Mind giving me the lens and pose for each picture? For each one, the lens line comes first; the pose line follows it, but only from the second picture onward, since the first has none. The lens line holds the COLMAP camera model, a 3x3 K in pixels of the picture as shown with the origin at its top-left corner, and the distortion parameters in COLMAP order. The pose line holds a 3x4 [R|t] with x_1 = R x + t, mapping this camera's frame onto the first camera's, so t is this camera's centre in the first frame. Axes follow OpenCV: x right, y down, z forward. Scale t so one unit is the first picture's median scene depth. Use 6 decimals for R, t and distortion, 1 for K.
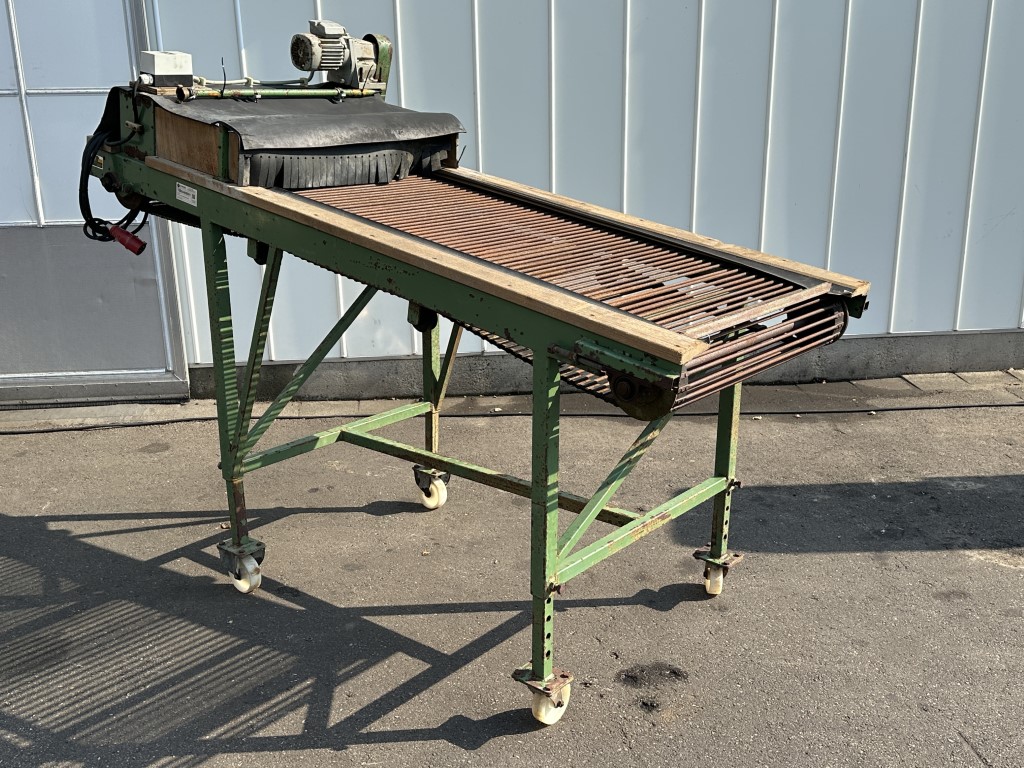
lens RADIAL K [[1065.9, 0, 522.1], [0, 1065.9, 392.5], [0, 0, 1]] dist [0.204049, -0.429159]
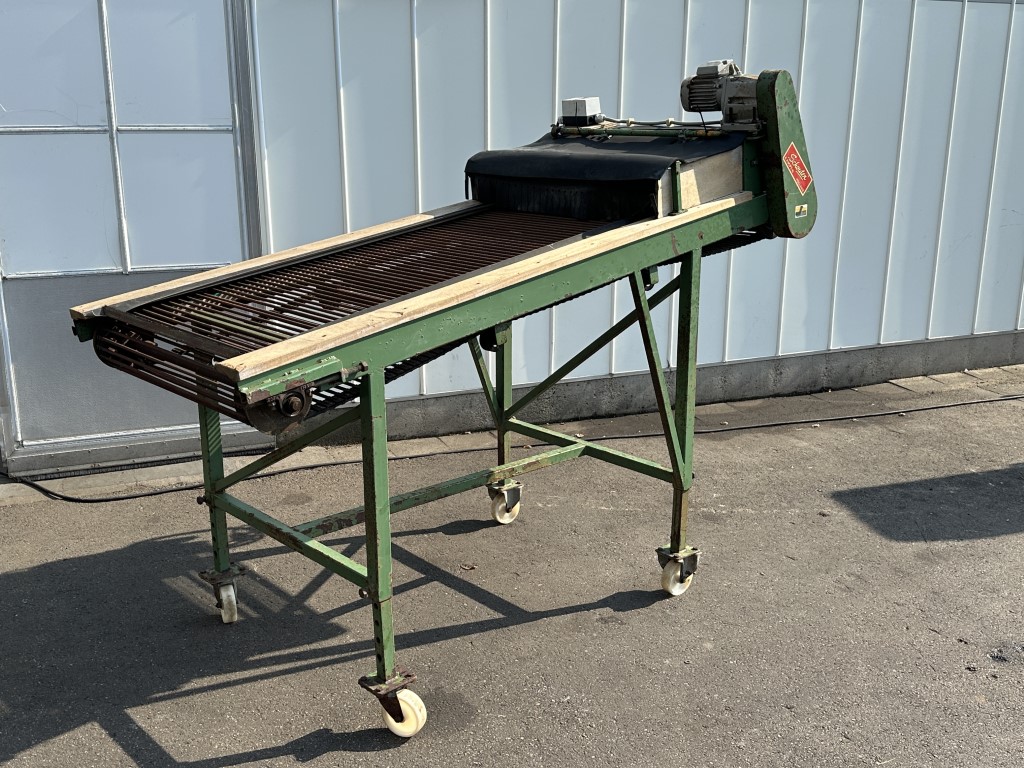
lens RADIAL K [[1063.4, 0, 512.0], [0, 1063.4, 384.0], [0, 0, 1]] dist [0.194805, -0.419402]
pose [[0.958594, -0.059609, 0.278467, -0.370356], [0.069655, 0.997224, -0.026313, -0.011092], [-0.276126, 0.044621, 0.960085, 0.030868]]
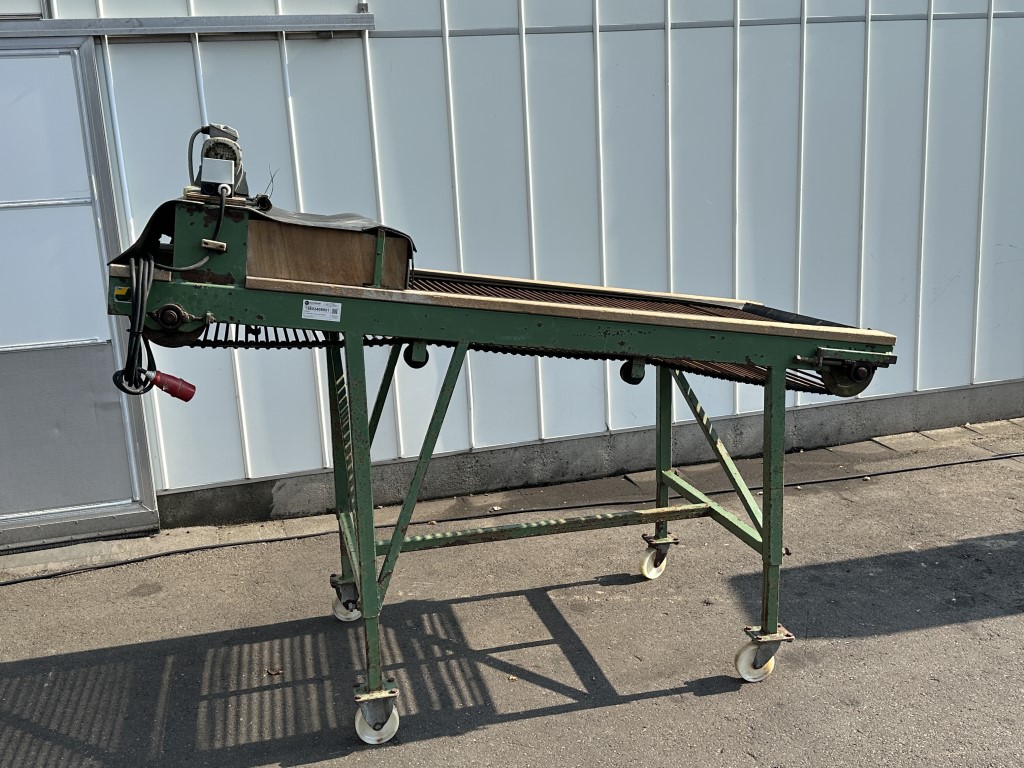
lens RADIAL K [[1065.9, 0, 522.1], [0, 1065.9, 392.5], [0, 0, 1]] dist [0.204049, -0.429159]
pose [[0.983837, -0.075807, 0.162226, -0.148770], [0.087638, 0.993893, -0.067056, -0.020916], [-0.156152, 0.080189, 0.984473, 0.047790]]
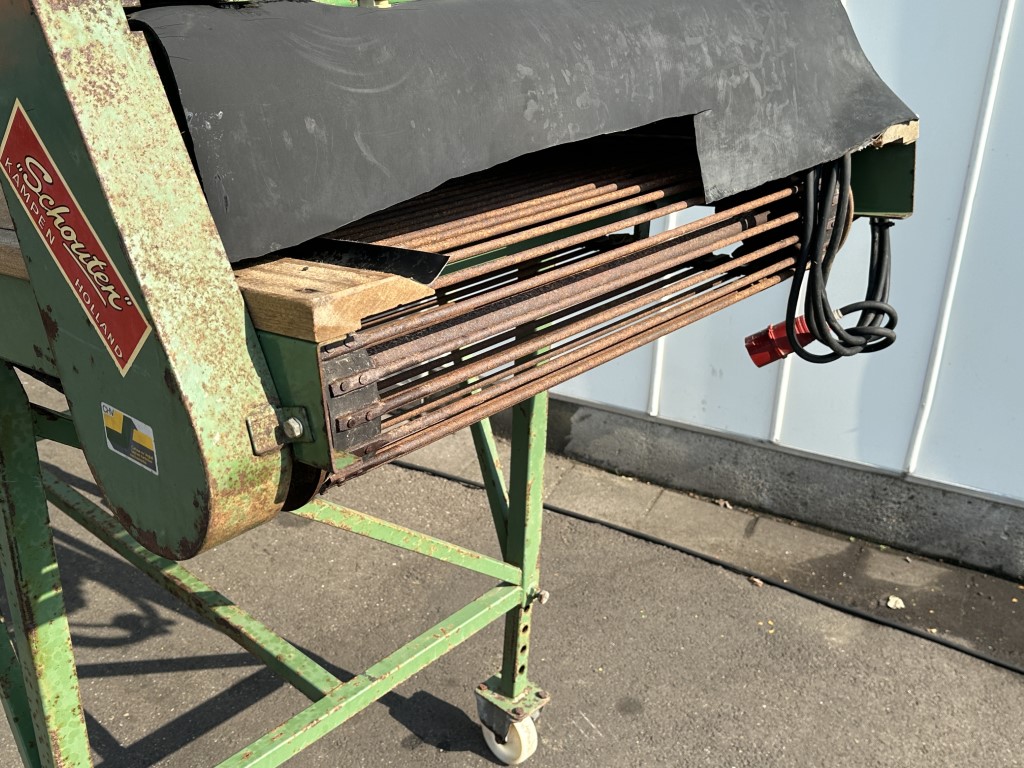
lens RADIAL K [[1063.4, 0, 512.0], [0, 1063.4, 384.0], [0, 0, 1]] dist [0.194805, -0.419402]
pose [[0.842704, 0.261036, -0.470861, 0.040474], [-0.193824, 0.963048, 0.187007, -0.146823], [0.502278, -0.066328, 0.862159, 0.470791]]
